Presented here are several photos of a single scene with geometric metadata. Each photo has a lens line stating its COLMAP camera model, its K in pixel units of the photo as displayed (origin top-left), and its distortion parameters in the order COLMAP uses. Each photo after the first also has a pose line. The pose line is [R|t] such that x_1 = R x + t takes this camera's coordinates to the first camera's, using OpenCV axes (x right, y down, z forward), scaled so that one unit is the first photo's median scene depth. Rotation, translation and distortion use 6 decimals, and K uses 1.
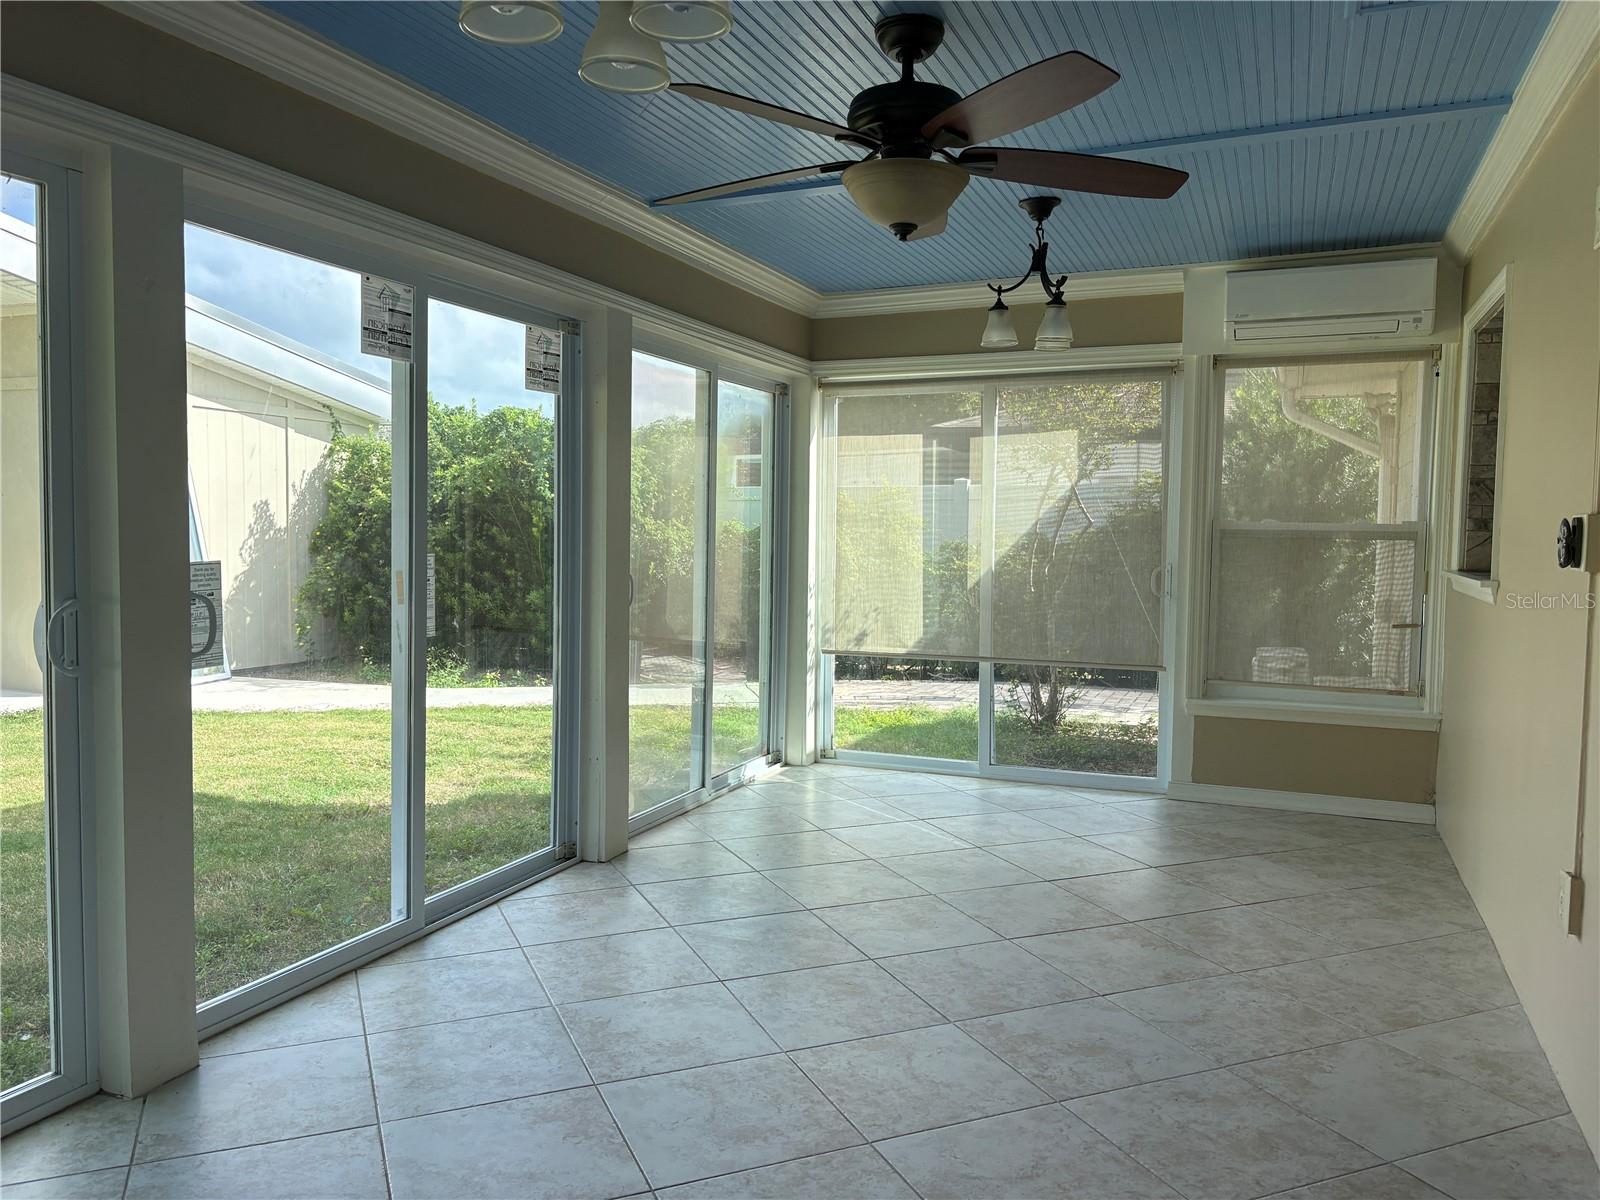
lens RADIAL K [[1215.4, 0, 796.7], [0, 1215.4, 599.3], [0, 0, 1]] dist [0.051474, -0.052461]
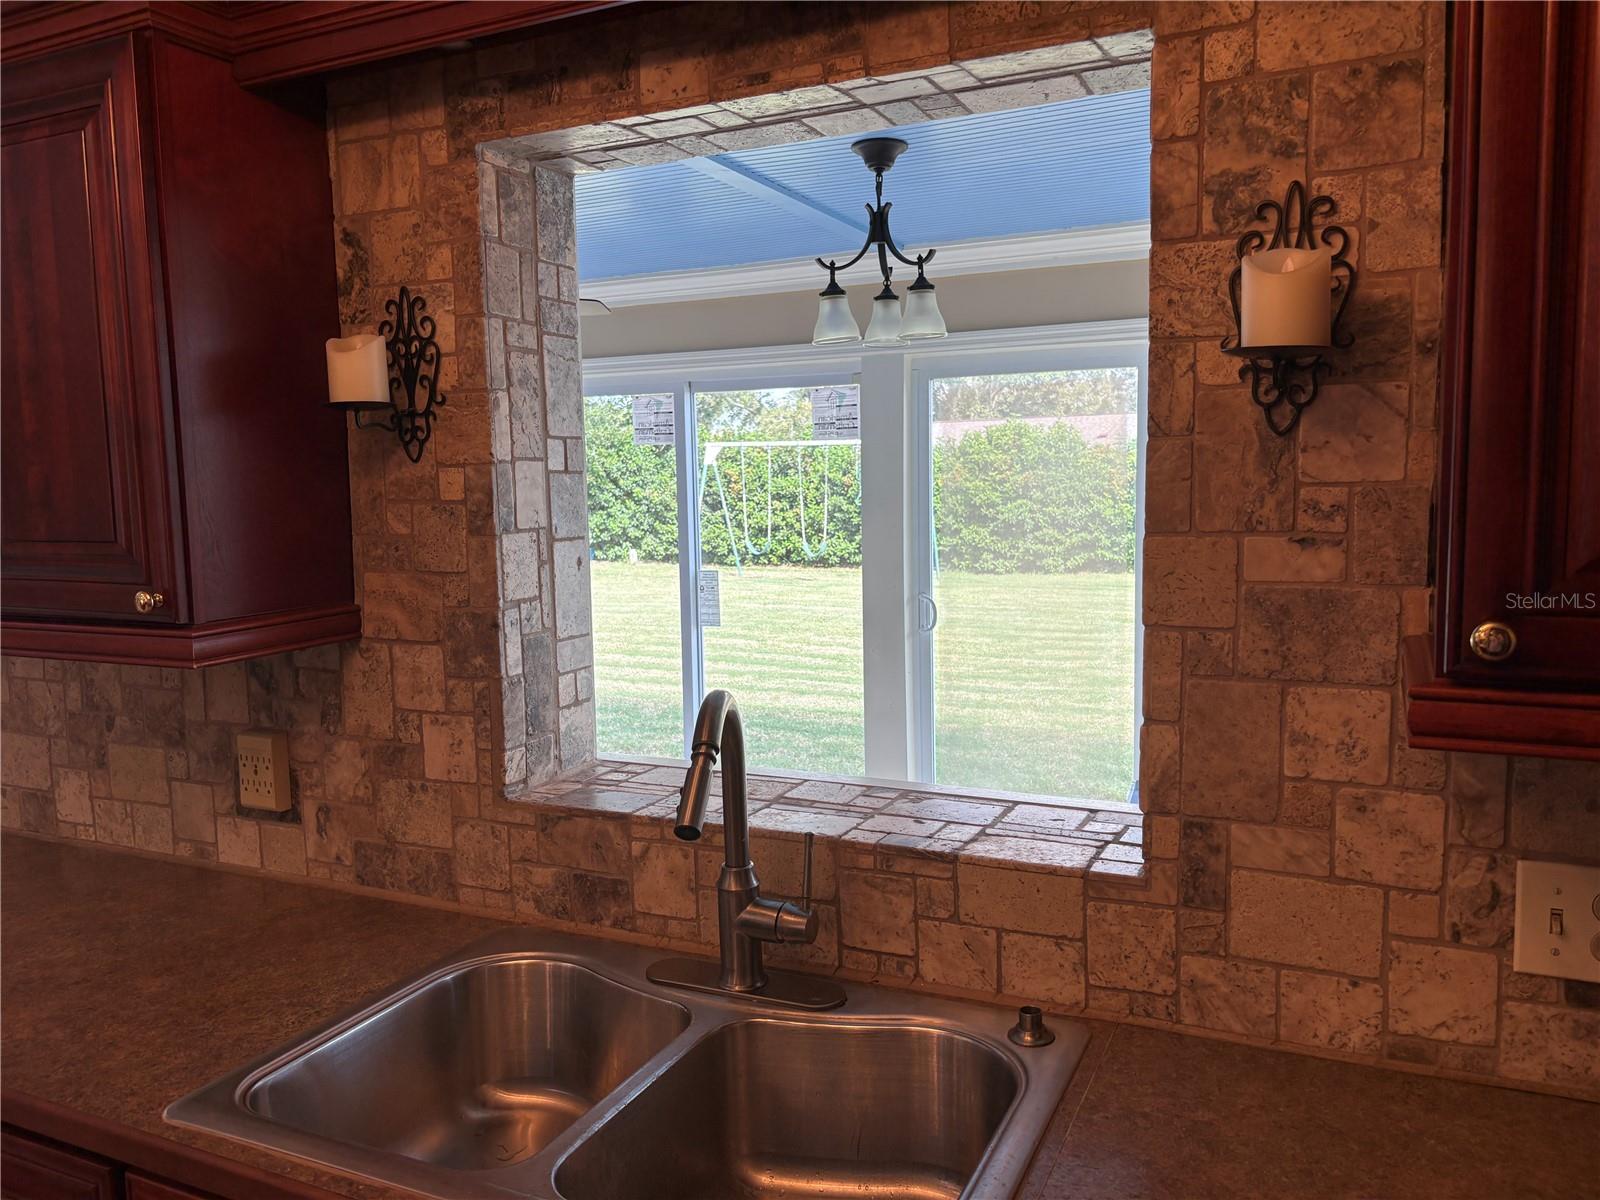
lens RADIAL K [[1202.9, 0, 800.3], [0, 1202.9, 608.9], [0, 0, 1]] dist [-0.004044, -0.005318]
pose [[-0.041852, 0.097177, -0.994387, 0.922439], [-0.043273, 0.994149, 0.098975, -0.114876], [0.998186, 0.047172, -0.037402, 0.967051]]
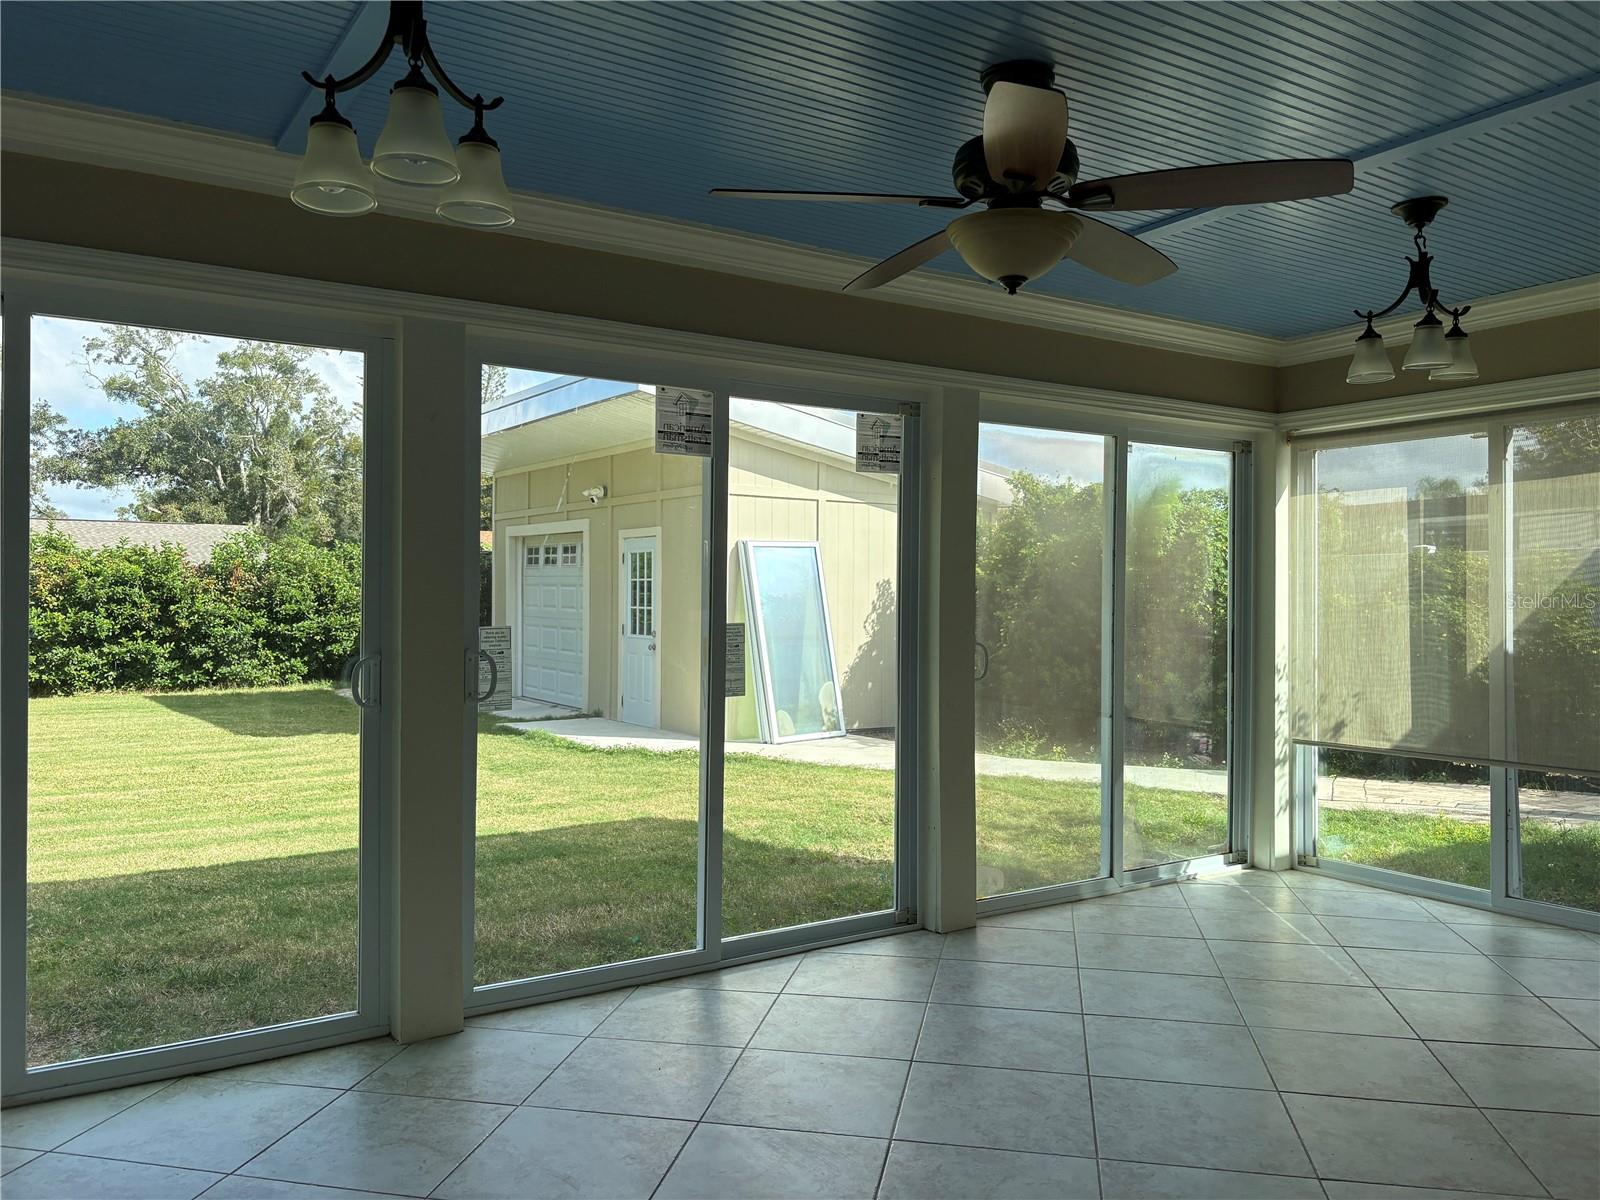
lens RADIAL K [[1215.4, 0, 796.7], [0, 1215.4, 599.3], [0, 0, 1]] dist [0.051474, -0.052461]
pose [[0.824913, -0.007153, -0.565214, 0.314563], [-0.029644, 0.997996, -0.055895, 0.001185], [0.564481, 0.062864, 0.823049, 0.090015]]
